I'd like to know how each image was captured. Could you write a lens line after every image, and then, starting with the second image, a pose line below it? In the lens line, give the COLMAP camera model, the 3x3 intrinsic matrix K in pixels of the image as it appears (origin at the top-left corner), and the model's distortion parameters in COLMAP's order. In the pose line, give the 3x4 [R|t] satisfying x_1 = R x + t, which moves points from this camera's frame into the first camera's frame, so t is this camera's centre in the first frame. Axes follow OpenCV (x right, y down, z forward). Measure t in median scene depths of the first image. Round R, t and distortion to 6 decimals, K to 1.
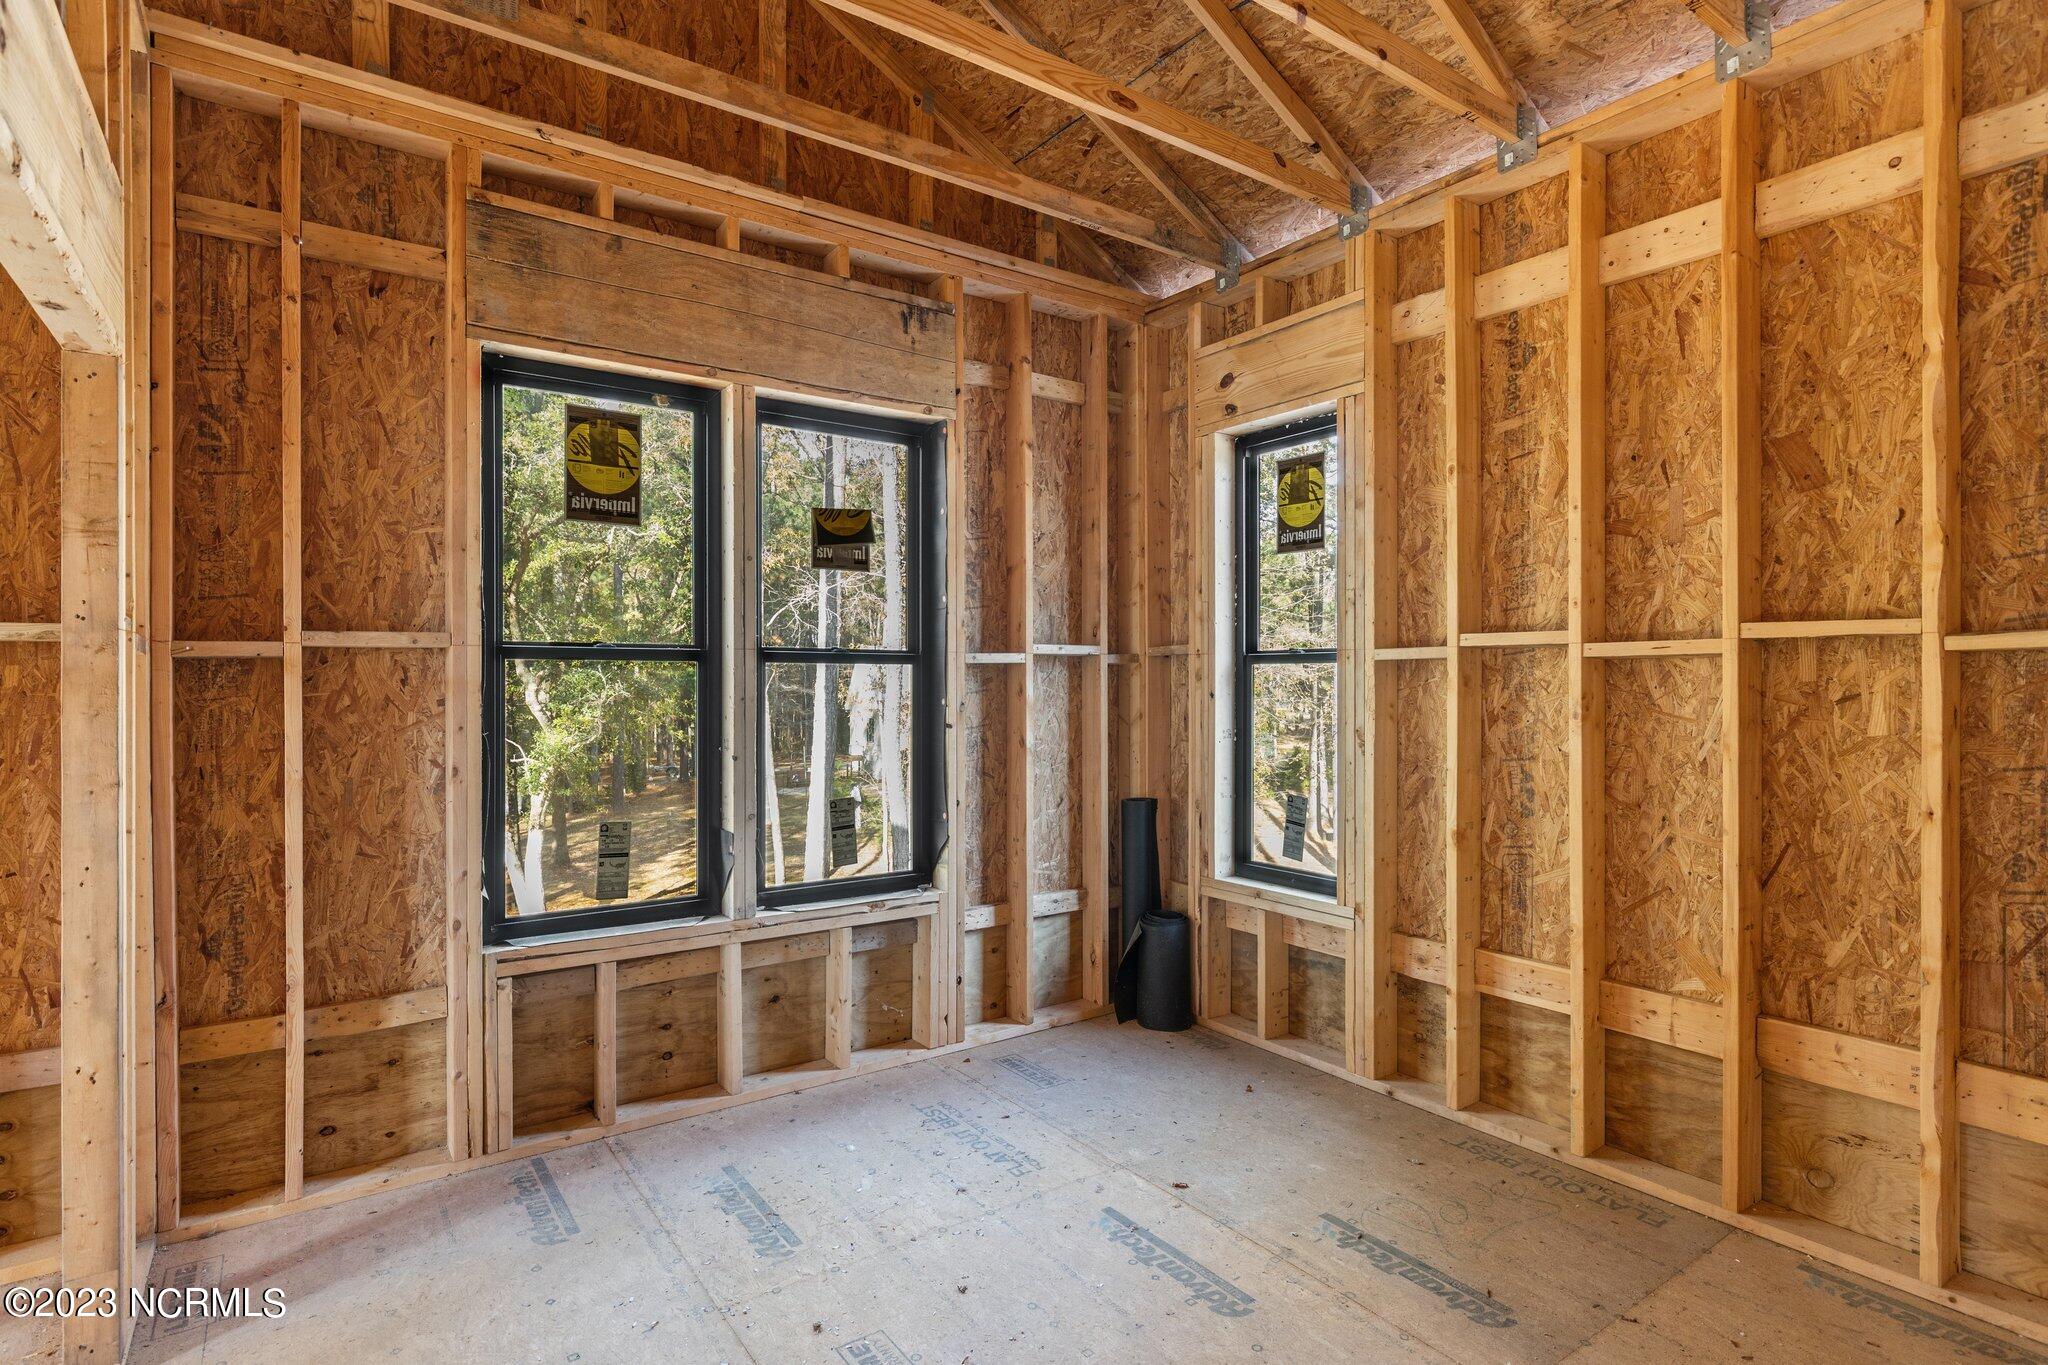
lens RADIAL K [[1034.3, 0, 1016.7], [0, 1034.3, 687.1], [0, 0, 1]] dist [-0.000358, -0.000457]
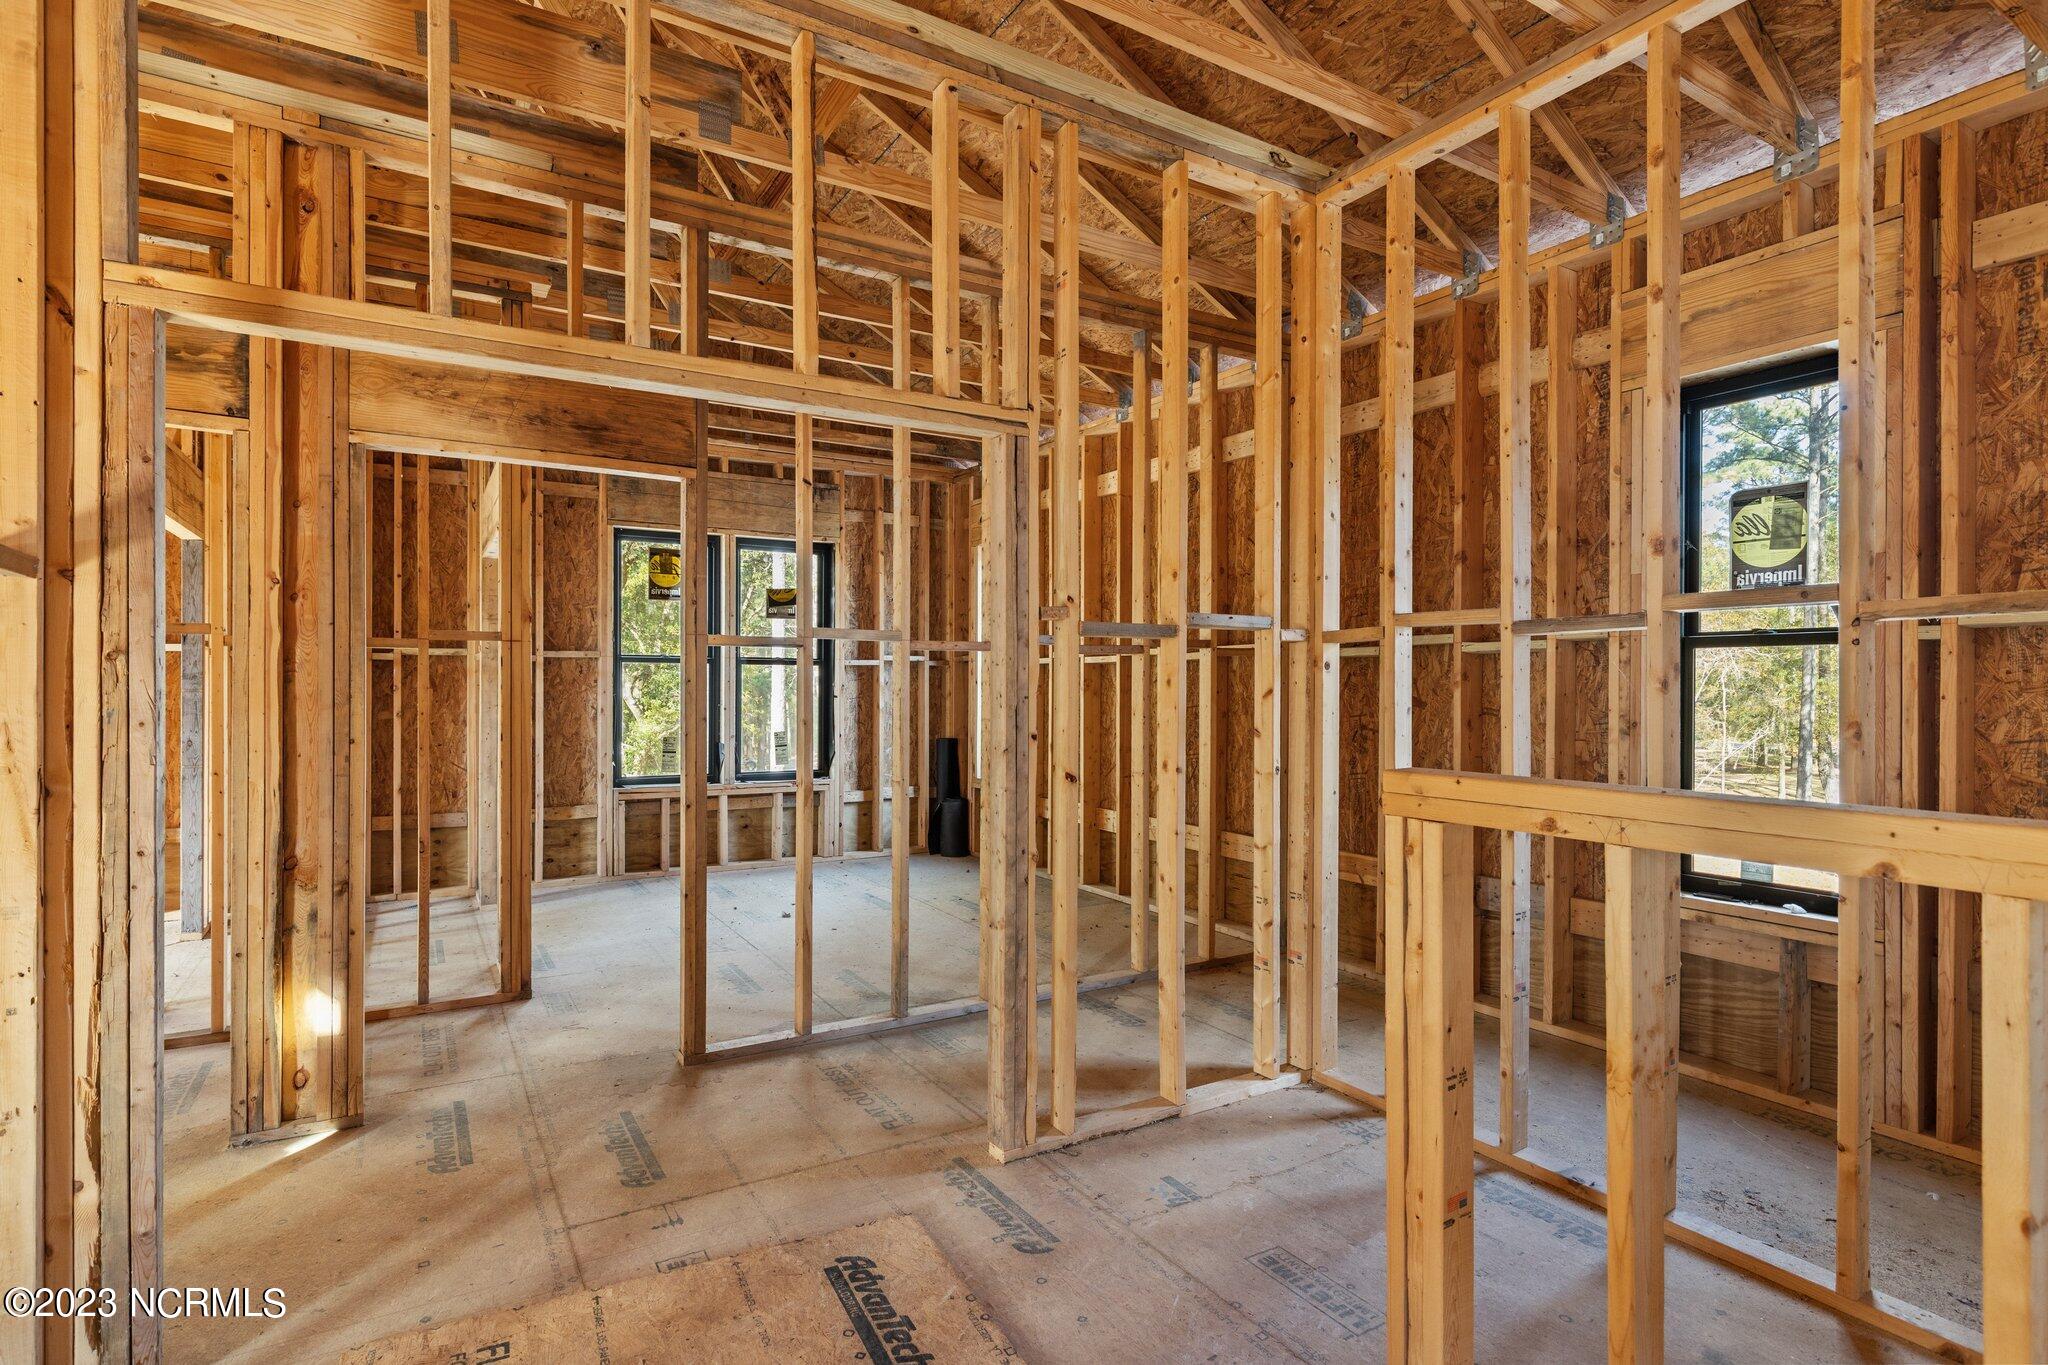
lens RADIAL K [[1034.3, 0, 1015.0], [0, 1034.3, 691.7], [0, 0, 1]] dist [-0.000358, -0.000457]
pose [[0.996912, 0.005430, -0.078337, 0.464855], [-0.005350, 0.999985, 0.001236, 0.025494], [0.078343, -0.000813, 0.996926, -1.024175]]
